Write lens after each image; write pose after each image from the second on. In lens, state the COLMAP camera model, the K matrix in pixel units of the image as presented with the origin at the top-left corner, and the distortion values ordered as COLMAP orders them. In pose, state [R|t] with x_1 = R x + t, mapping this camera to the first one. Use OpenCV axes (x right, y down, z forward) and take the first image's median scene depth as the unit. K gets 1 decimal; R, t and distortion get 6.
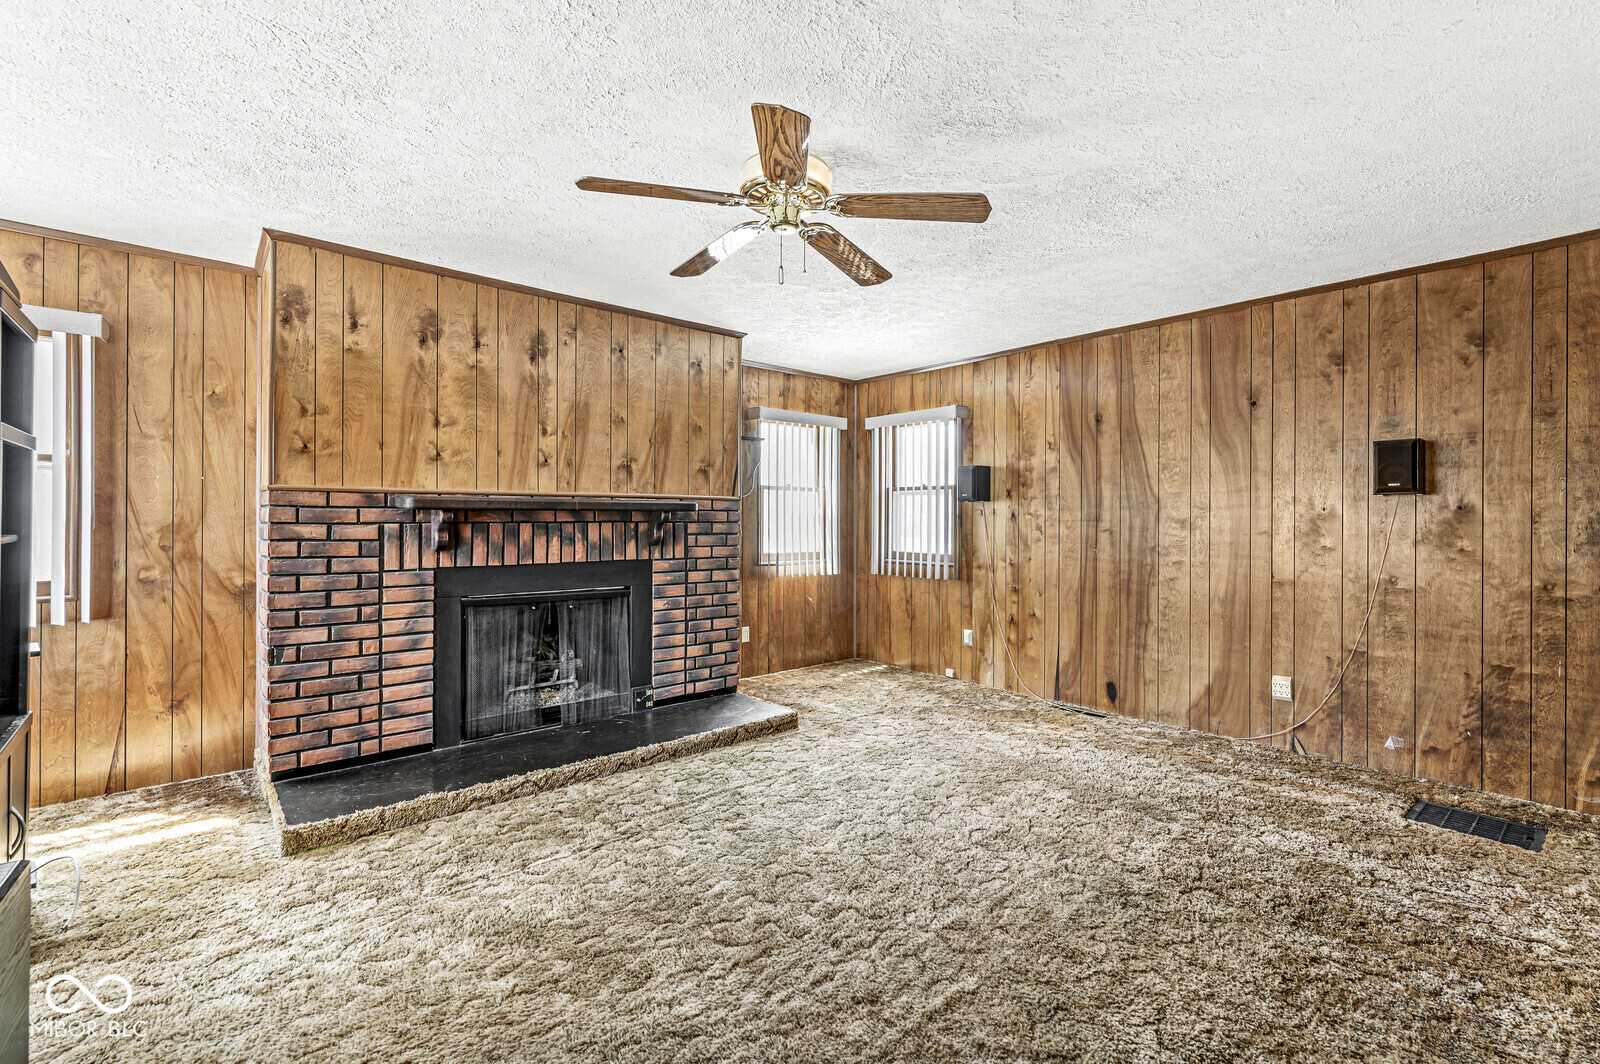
lens RADIAL K [[679.0, 0, 807.3], [0, 679.0, 524.6], [0, 0, 1]] dist [0.000441, 0.000019]
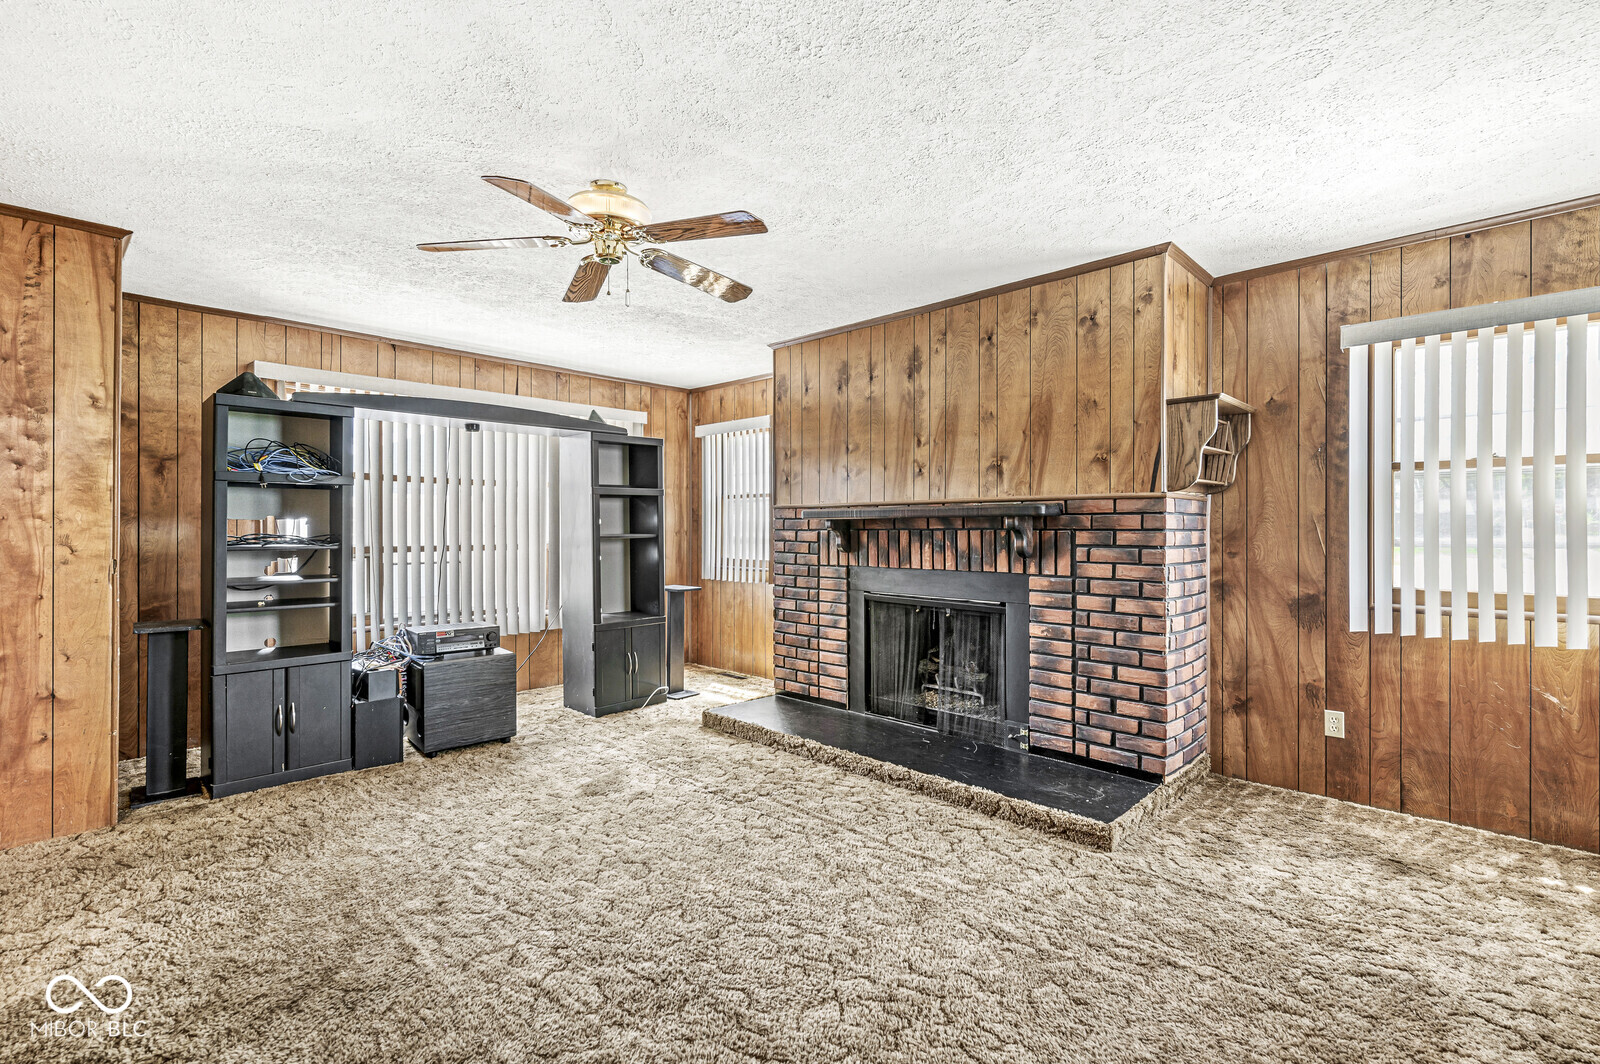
lens RADIAL K [[706.6, 0, 800.0], [0, 706.6, 532.0], [0, 0, 1]] dist [-0.000696, -0.000141]
pose [[0.105524, 0.004992, -0.994404, 0.663697], [-0.005488, 0.999975, 0.004438, -0.003241], [0.994402, 0.004989, 0.105549, 0.691406]]
